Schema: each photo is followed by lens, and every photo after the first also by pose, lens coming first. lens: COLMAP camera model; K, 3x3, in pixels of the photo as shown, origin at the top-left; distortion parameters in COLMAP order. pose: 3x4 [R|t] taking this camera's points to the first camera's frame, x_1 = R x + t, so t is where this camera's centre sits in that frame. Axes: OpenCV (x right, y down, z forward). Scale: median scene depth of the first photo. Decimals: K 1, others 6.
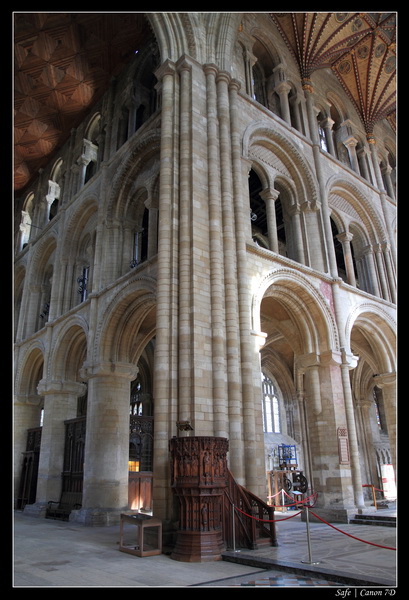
lens RADIAL K [[446.6, 0, 204.5], [0, 446.6, 300.0], [0, 0, 1]] dist [-0.005868, 0.002417]
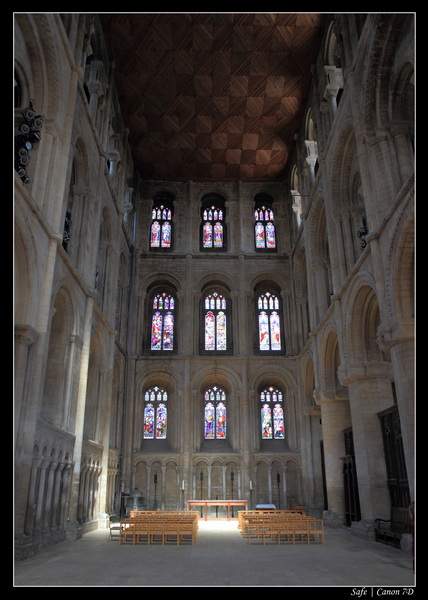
lens RADIAL K [[480.6, 0, 213.6], [0, 480.6, 318.2], [0, 0, 1]] dist [-0.122782, 0.153675]
pose [[0.760963, -0.212148, -0.613130, -0.003984], [0.232118, 0.971500, -0.048063, 0.086425], [0.605852, -0.105744, 0.788519, 0.216245]]
